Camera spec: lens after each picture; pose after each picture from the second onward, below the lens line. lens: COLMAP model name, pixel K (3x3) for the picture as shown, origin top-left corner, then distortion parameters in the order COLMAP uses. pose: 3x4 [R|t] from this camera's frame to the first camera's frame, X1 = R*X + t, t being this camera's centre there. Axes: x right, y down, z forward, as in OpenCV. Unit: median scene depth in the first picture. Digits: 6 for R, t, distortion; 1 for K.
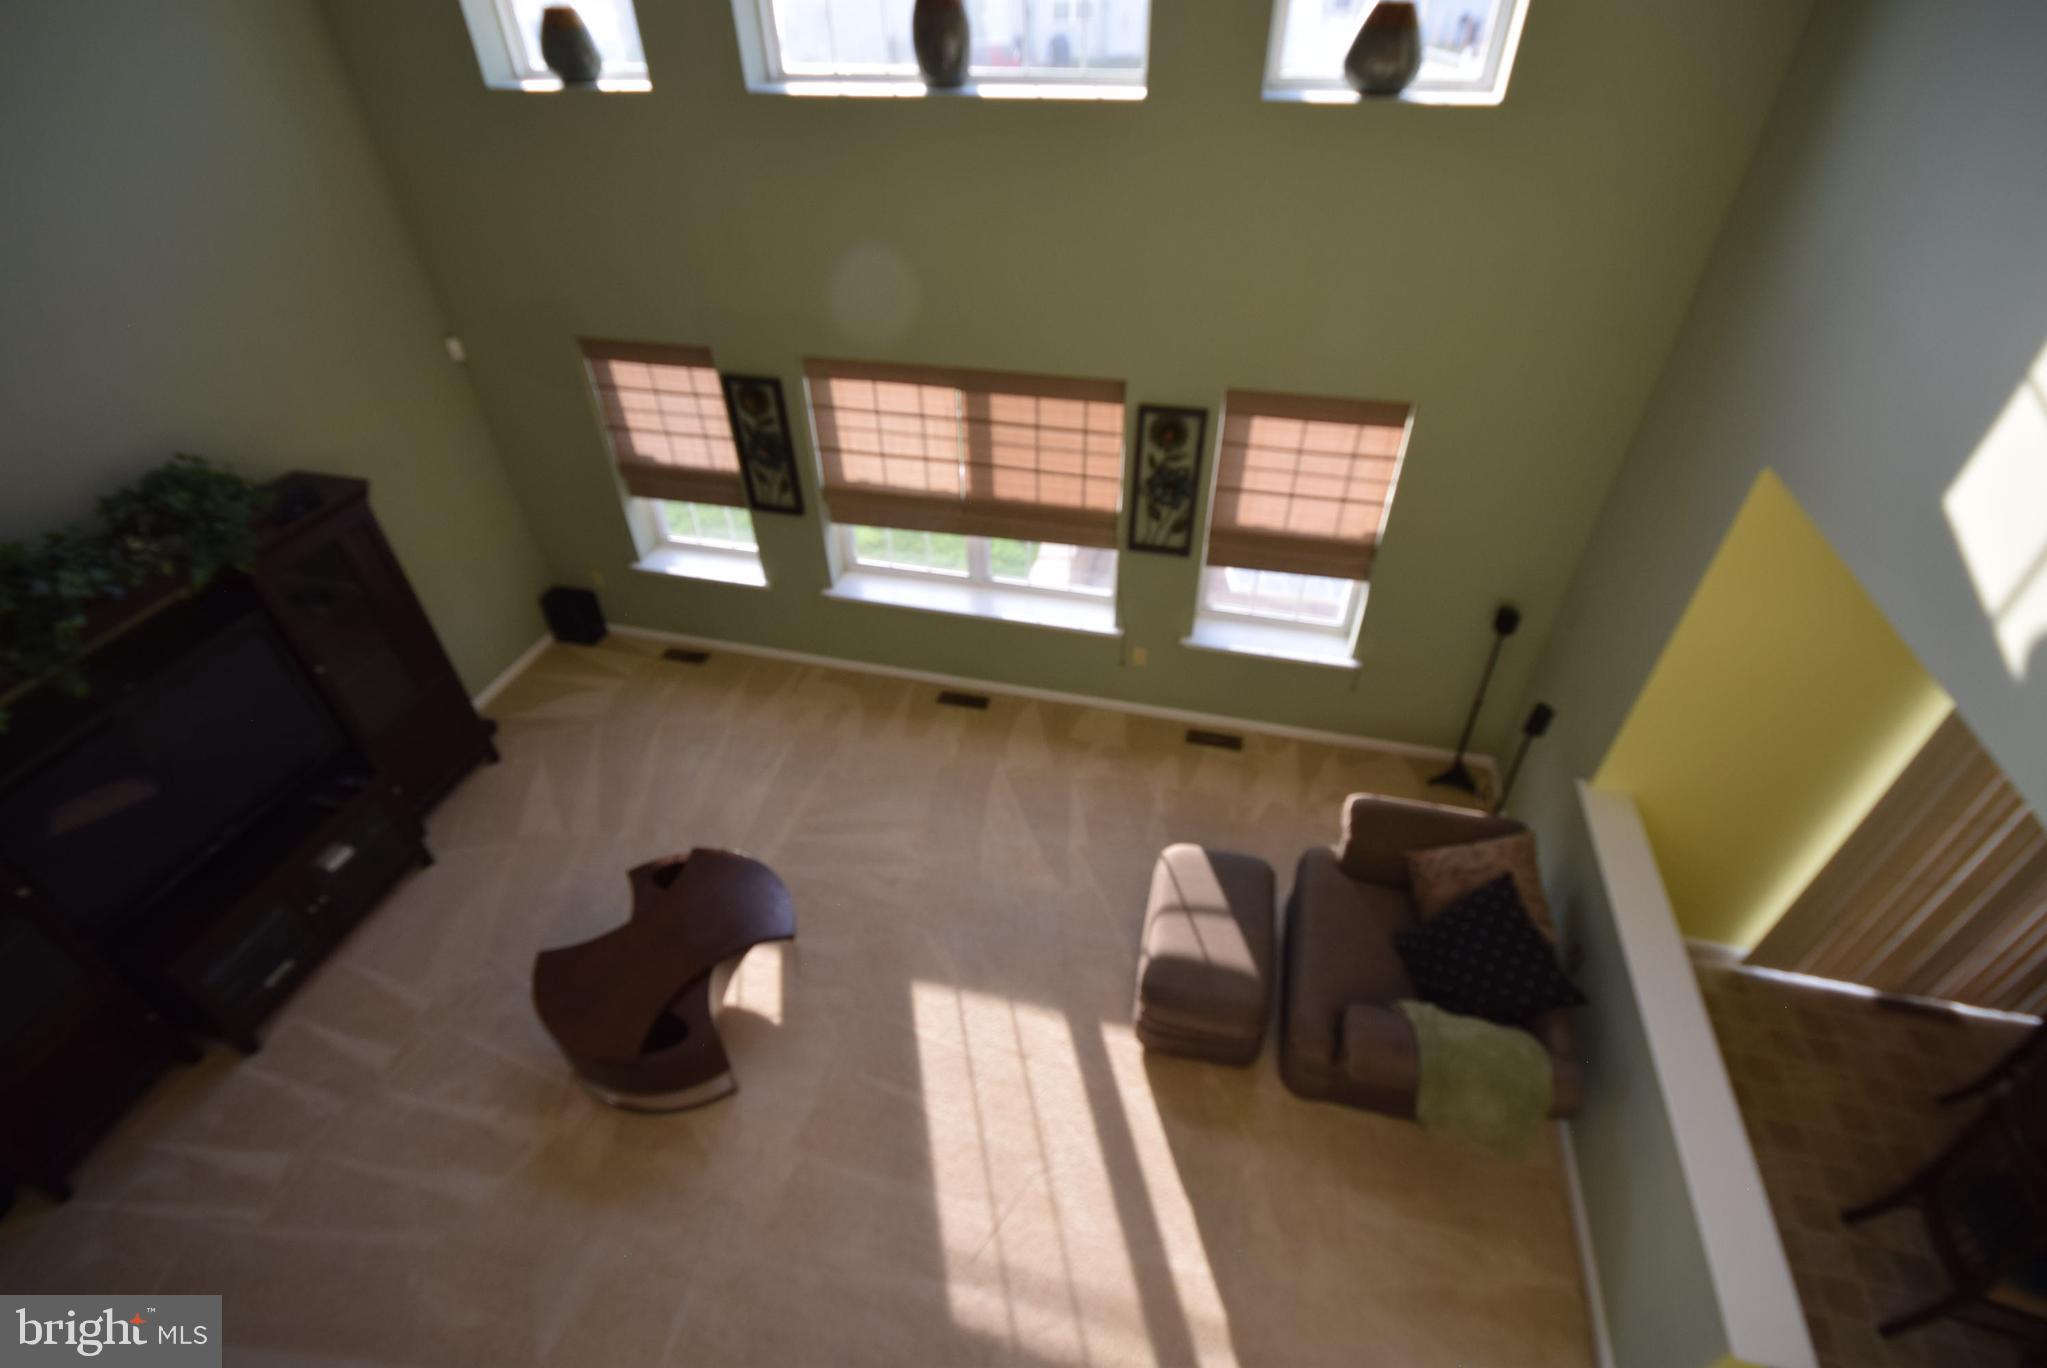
lens RADIAL K [[939.5, 0, 1024.8], [0, 939.5, 694.5], [0, 0, 1]] dist [0.000166, -0.000166]
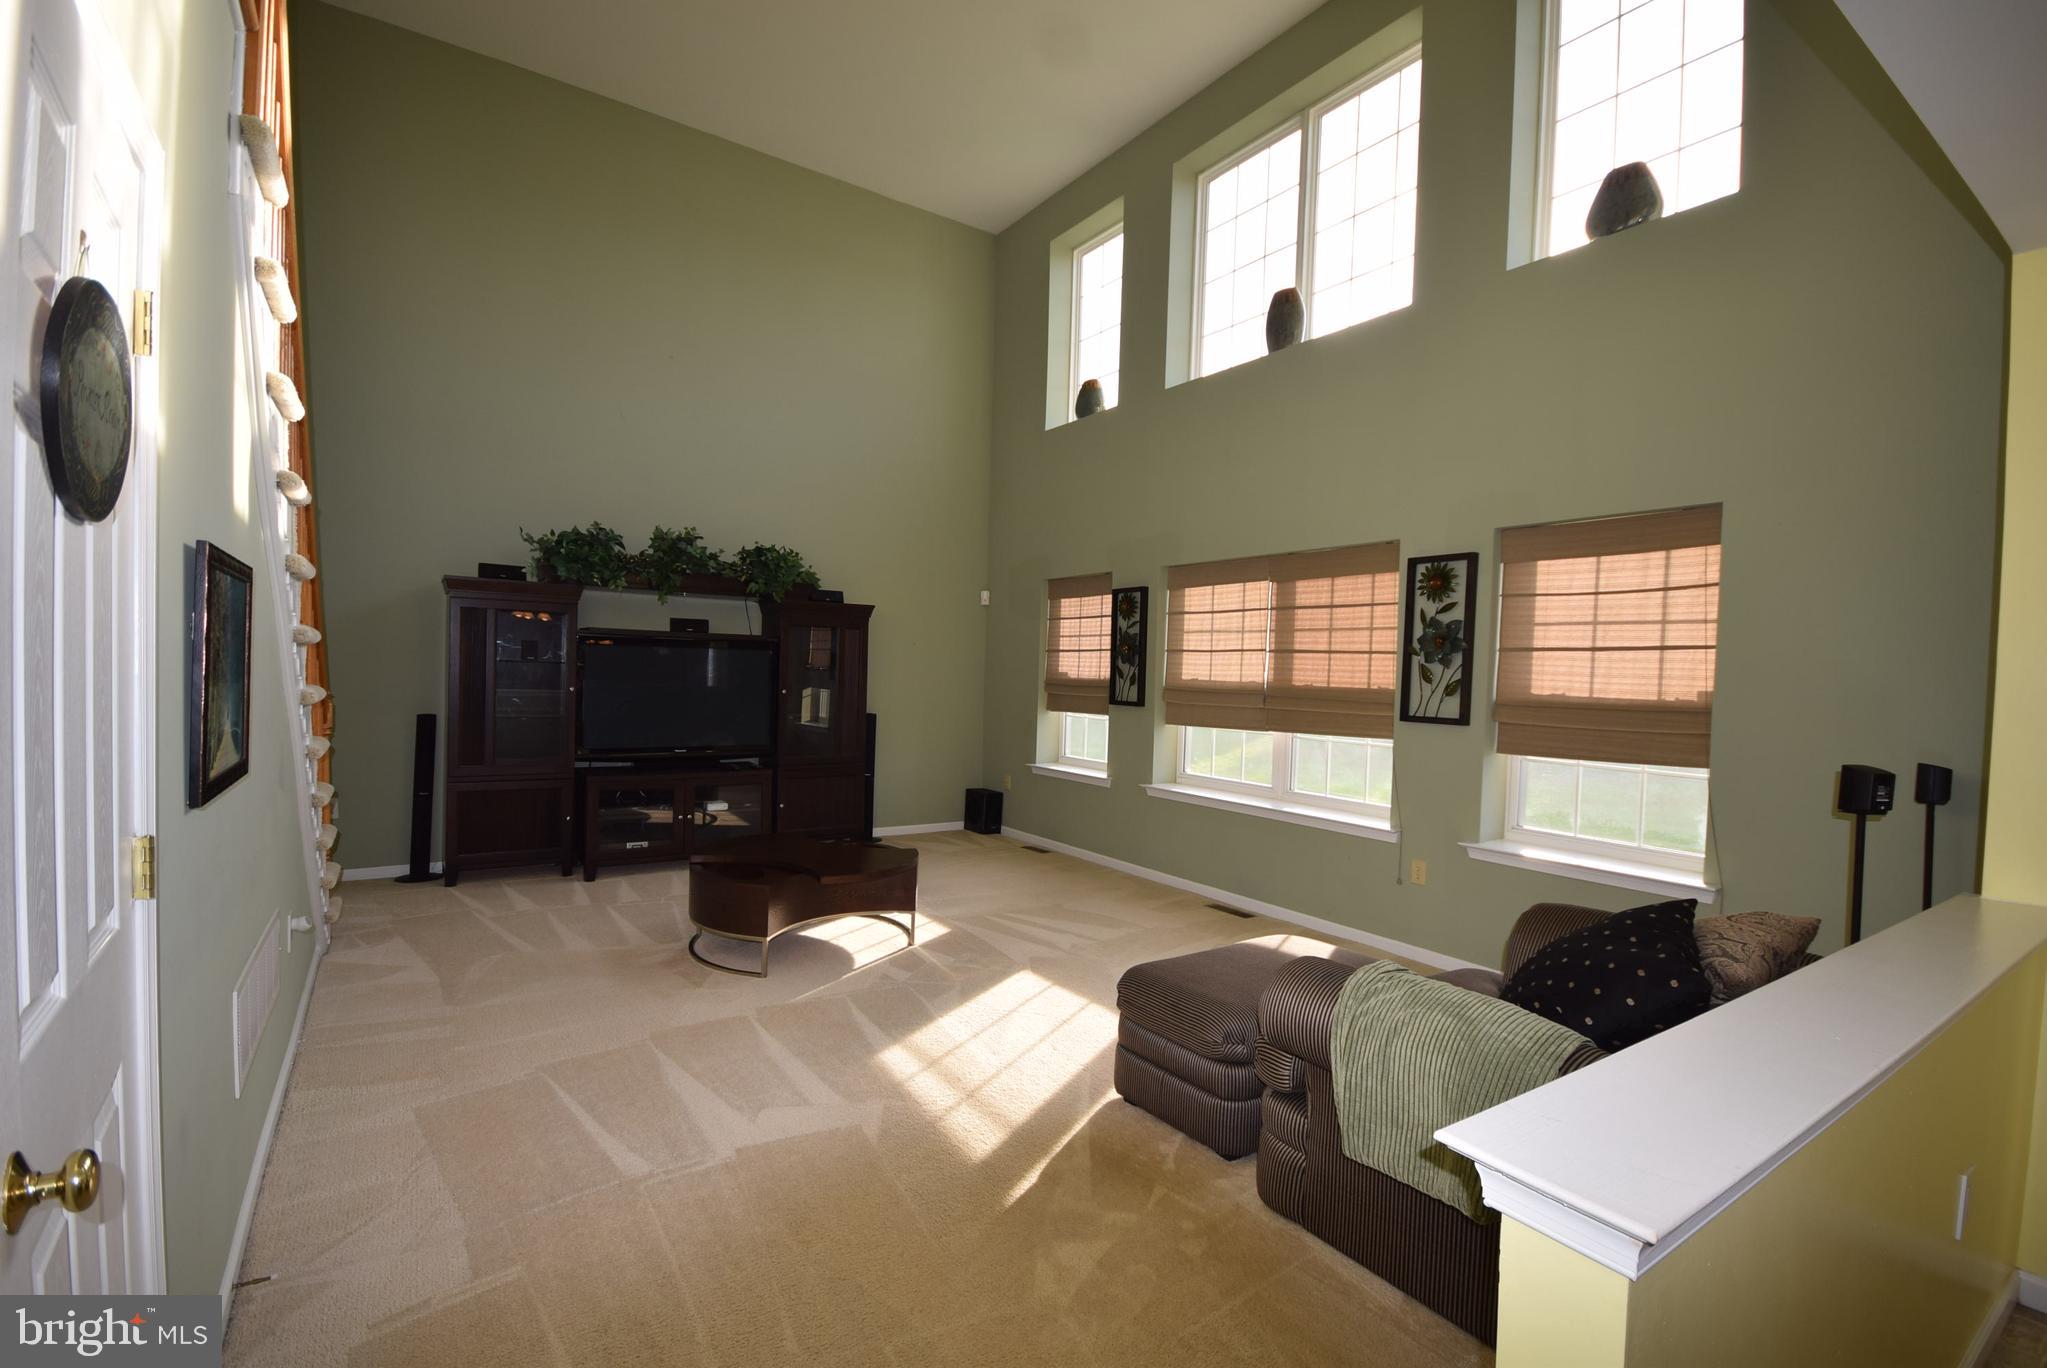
lens RADIAL K [[912.0, 0, 1016.1], [0, 912.0, 694.1], [0, 0, 1]] dist [-0.002728, 0.000224]
pose [[0.747782, 0.058678, -0.661346, 0.423955], [-0.453186, 0.773072, -0.443826, 0.397873], [0.485226, 0.631598, 0.604681, 0.270336]]
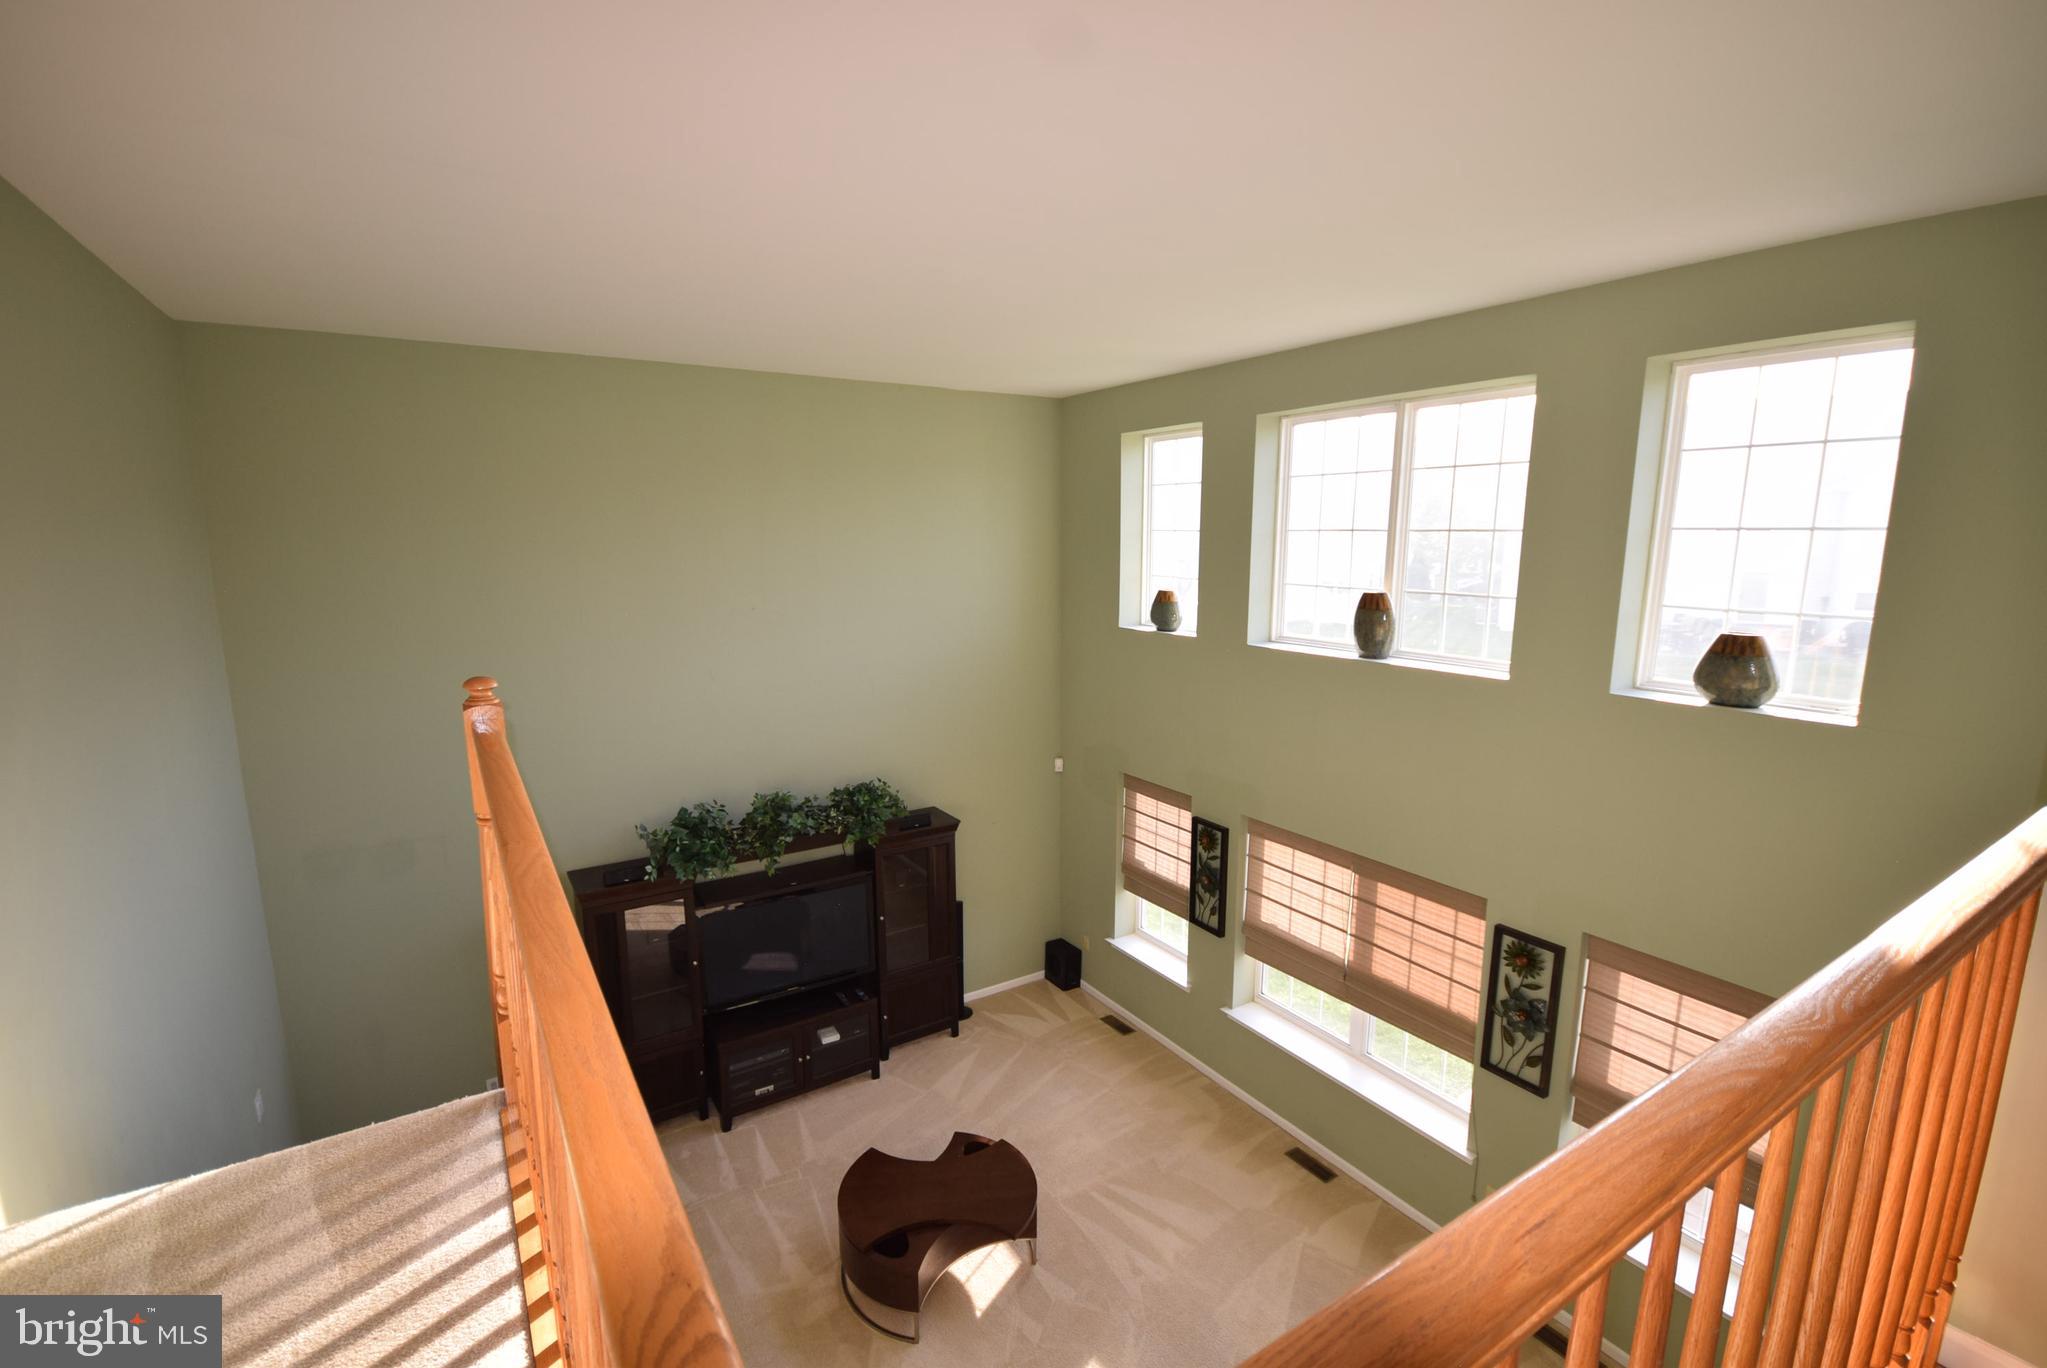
lens RADIAL K [[912.0, 0, 1016.1], [0, 912.0, 694.1], [0, 0, 1]] dist [-0.002728, 0.000224]
pose [[0.729005, 0.134085, -0.671247, 0.349672], [-0.440974, 0.842018, -0.310720, 0.029190], [0.523539, 0.522519, 0.672964, -0.101806]]
